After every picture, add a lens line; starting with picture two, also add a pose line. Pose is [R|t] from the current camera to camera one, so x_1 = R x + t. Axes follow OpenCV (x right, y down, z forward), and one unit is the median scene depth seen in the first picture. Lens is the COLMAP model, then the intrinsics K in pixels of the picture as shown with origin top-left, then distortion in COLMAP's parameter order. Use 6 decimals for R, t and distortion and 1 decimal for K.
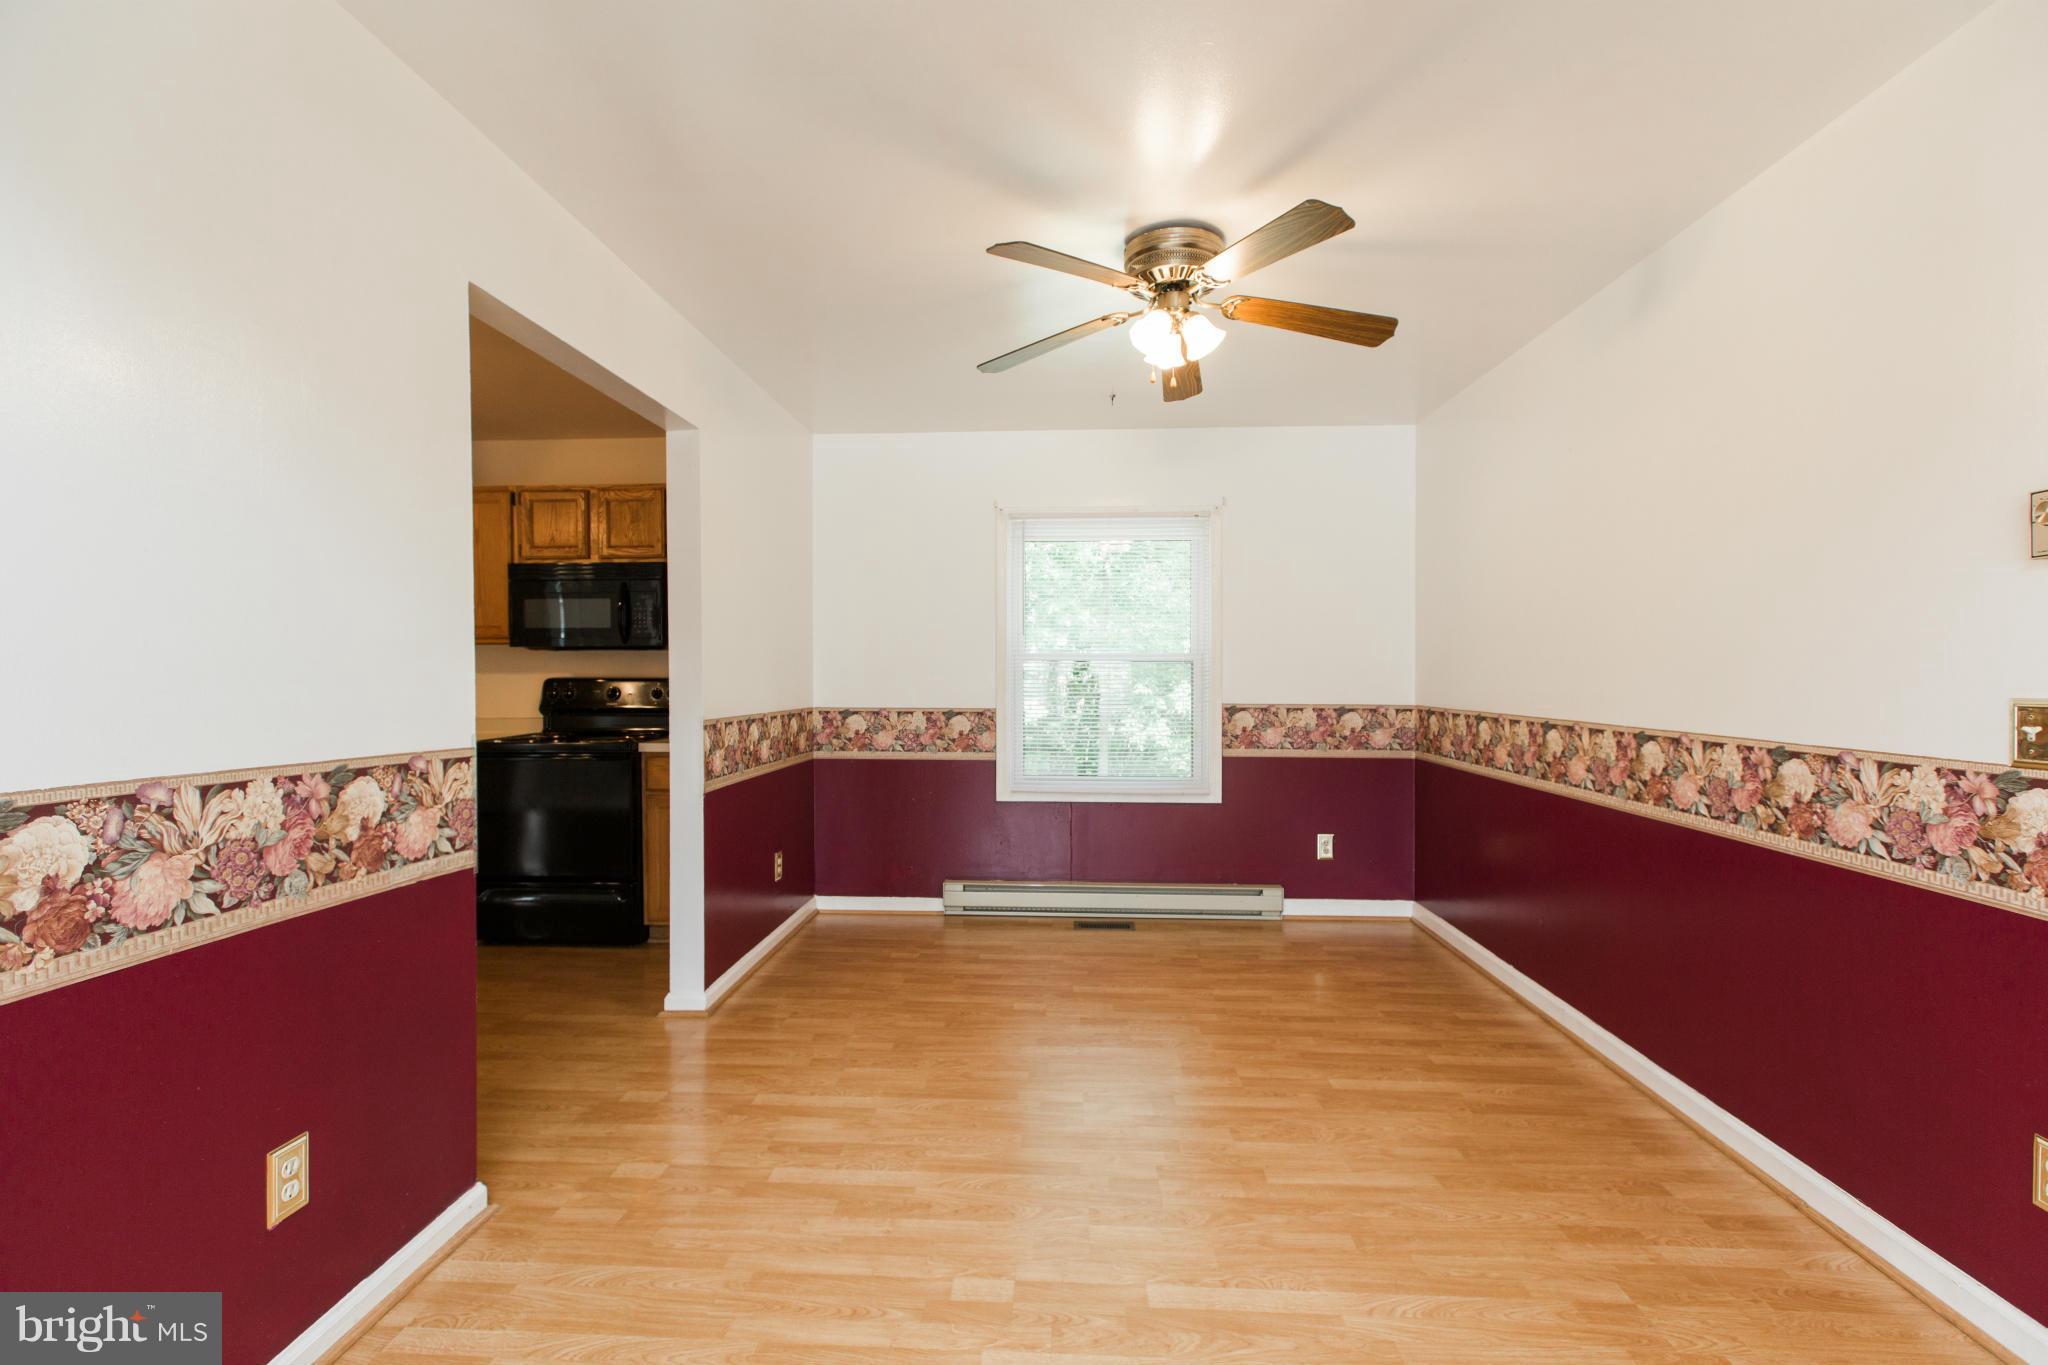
lens RADIAL K [[899.6, 0, 1022.6], [0, 899.6, 684.1], [0, 0, 1]] dist [-0.001175, -0.000113]
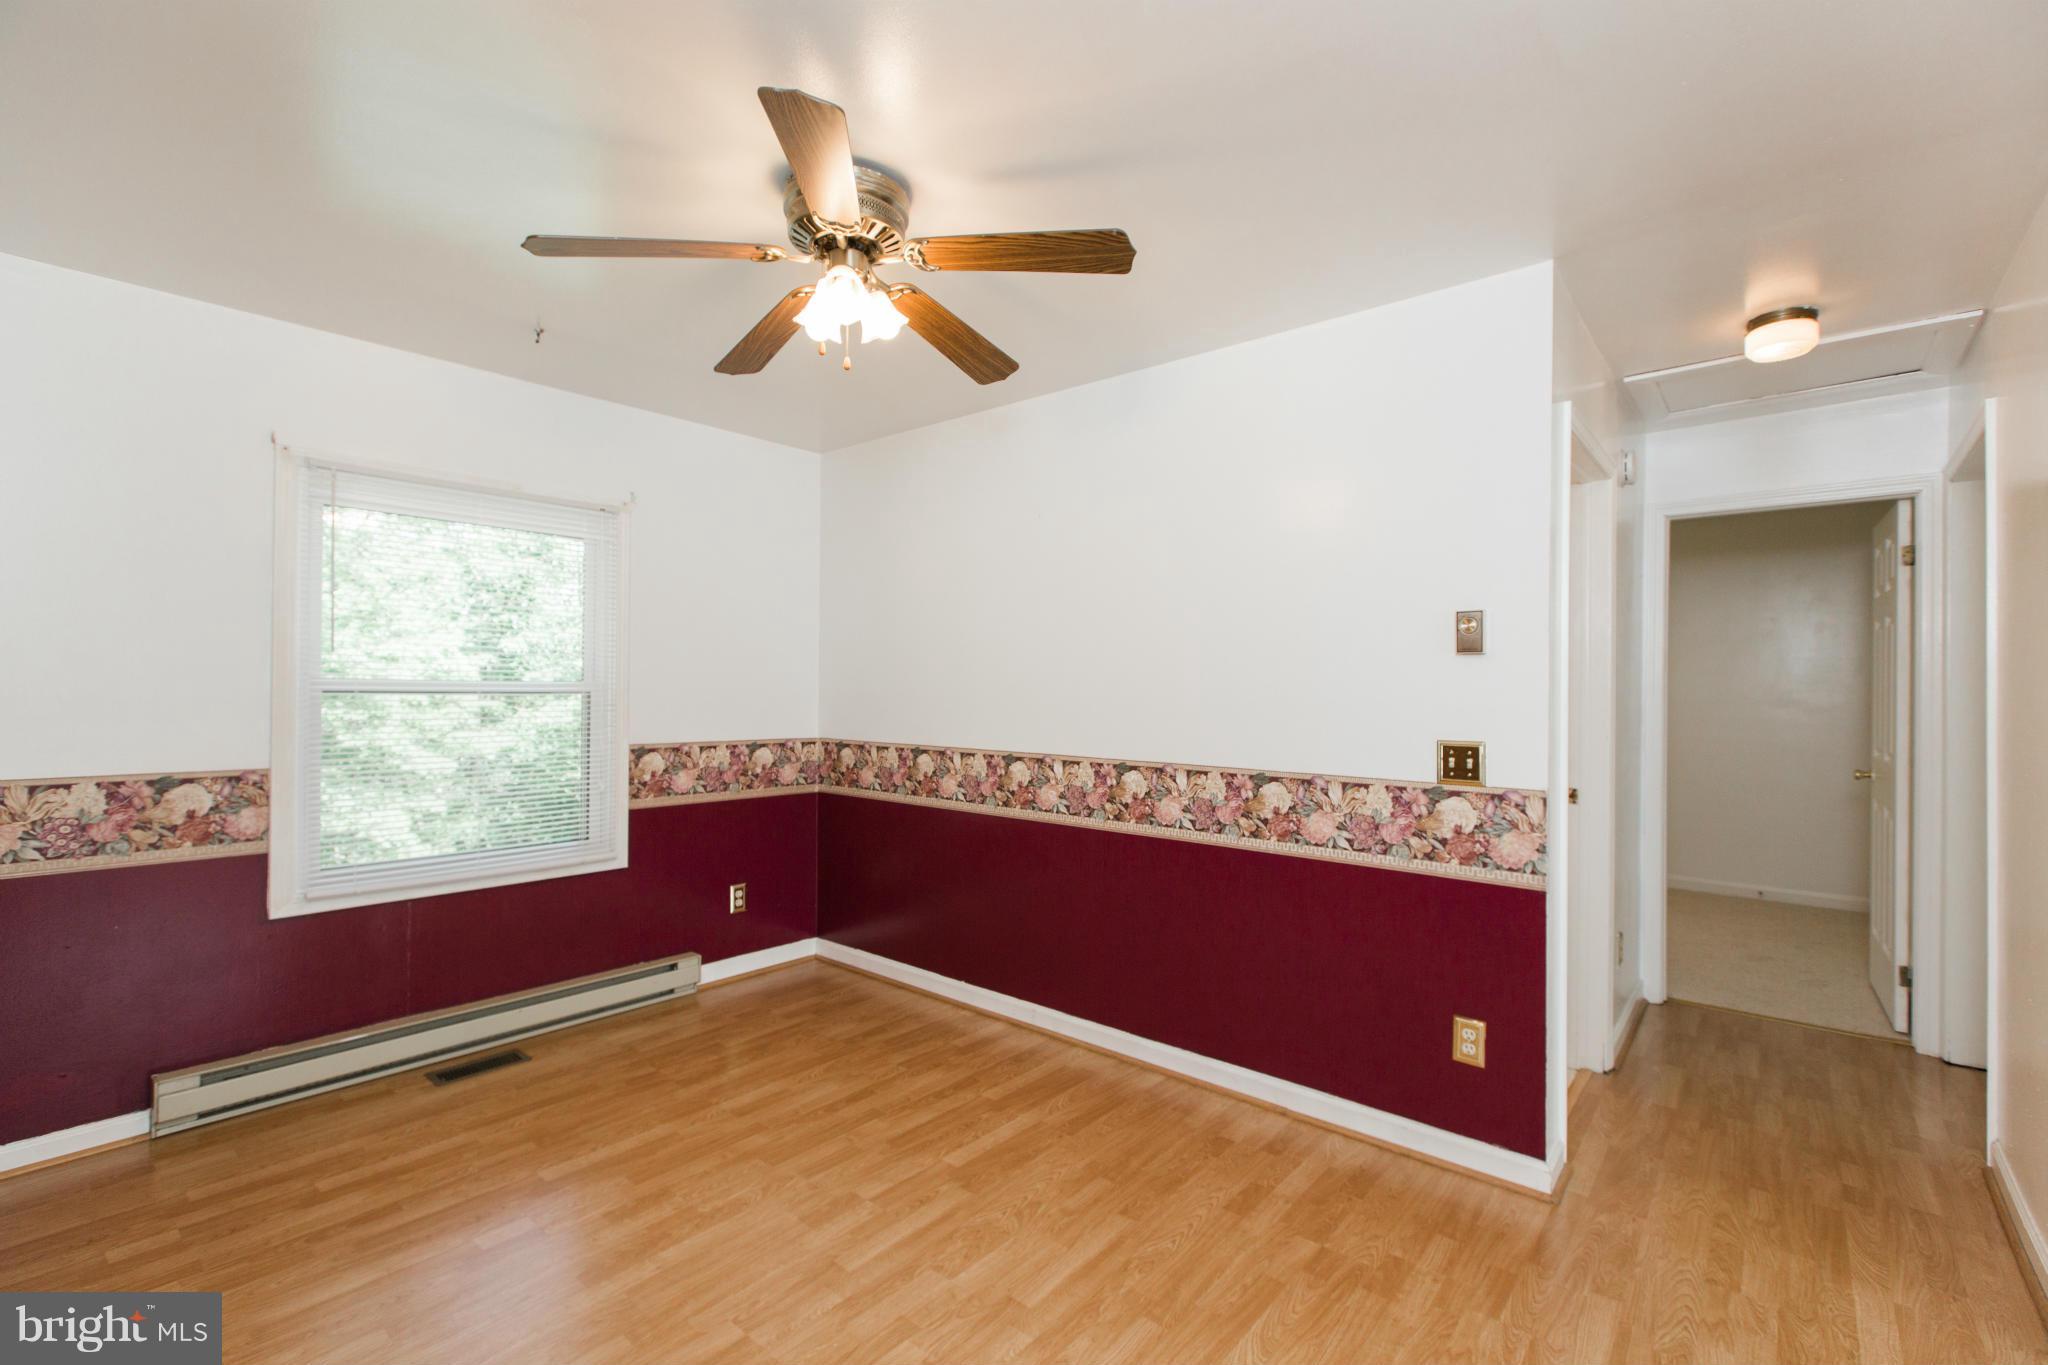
lens RADIAL K [[899.6, 0, 1022.6], [0, 899.6, 684.1], [0, 0, 1]] dist [-0.001175, -0.000113]
pose [[0.606524, 0.008775, 0.795017, -0.302413], [0.001299, 0.999927, -0.012027, -0.032792], [-0.795064, 0.008327, 0.606468, 0.320437]]
